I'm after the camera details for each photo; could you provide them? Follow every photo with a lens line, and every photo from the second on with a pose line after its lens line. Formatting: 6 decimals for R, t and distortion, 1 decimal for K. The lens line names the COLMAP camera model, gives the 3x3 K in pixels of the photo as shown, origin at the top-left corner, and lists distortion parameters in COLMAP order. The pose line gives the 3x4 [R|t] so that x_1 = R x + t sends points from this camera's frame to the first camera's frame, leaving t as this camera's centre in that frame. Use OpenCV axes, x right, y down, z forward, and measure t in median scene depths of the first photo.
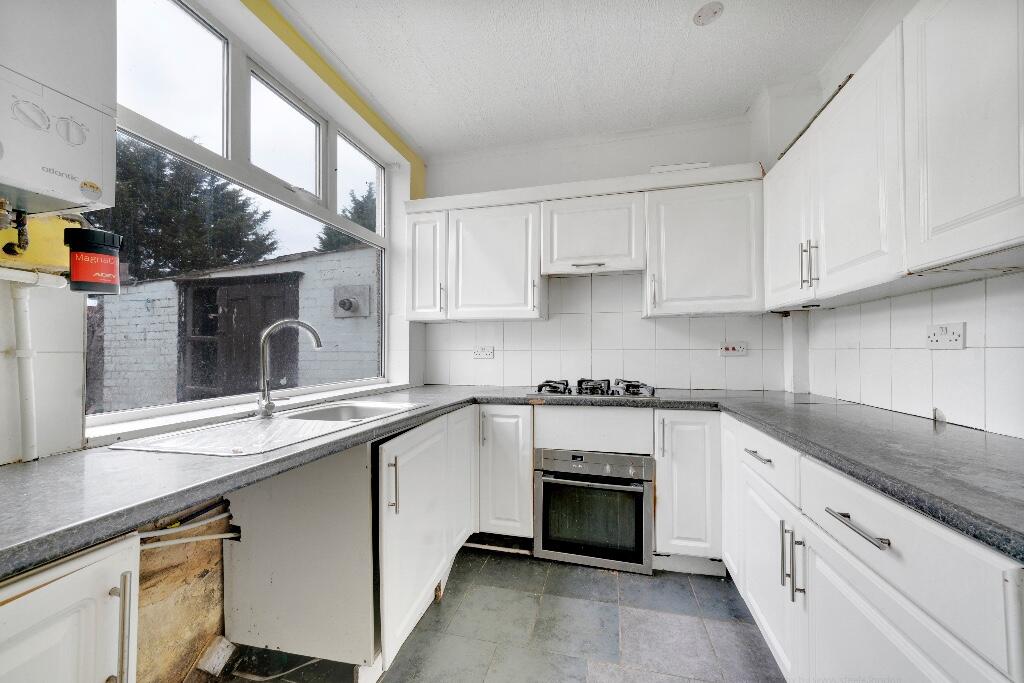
lens RADIAL K [[353.6, 0, 512.0], [0, 353.6, 341.5], [0, 0, 1]] dist [0.000293, 0.000023]
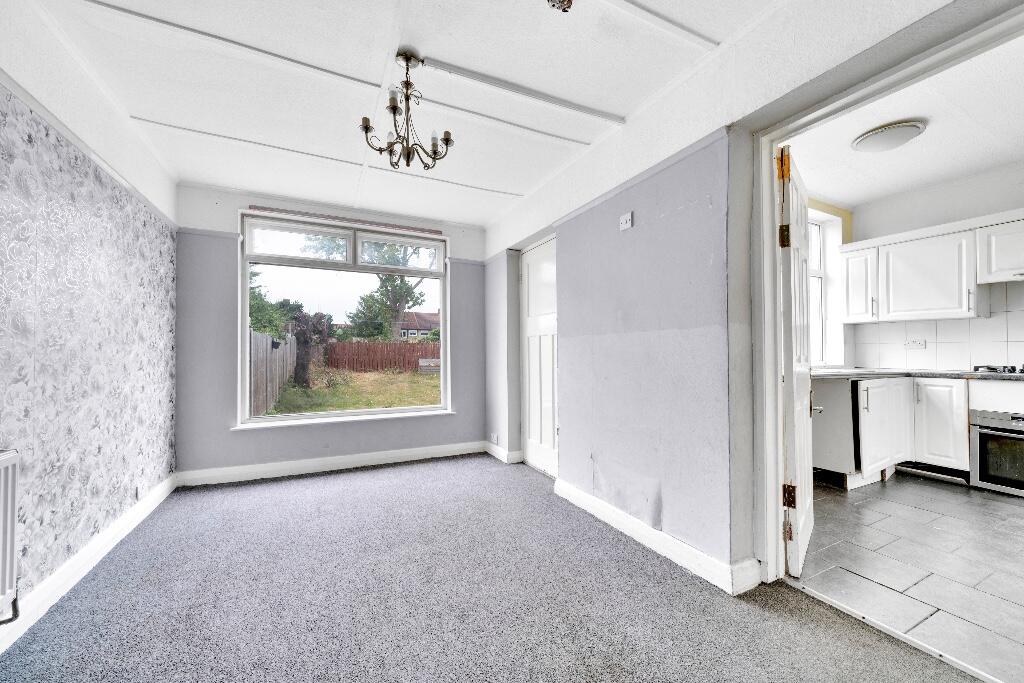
lens RADIAL K [[392.3, 0, 511.9], [0, 392.3, 347.0], [0, 0, 1]] dist [-0.000074, 0.000051]
pose [[0.655167, -0.012623, -0.755379, 0.051047], [0.022928, 0.999732, 0.003180, 0.002546], [0.755136, -0.019402, 0.655280, -1.390078]]
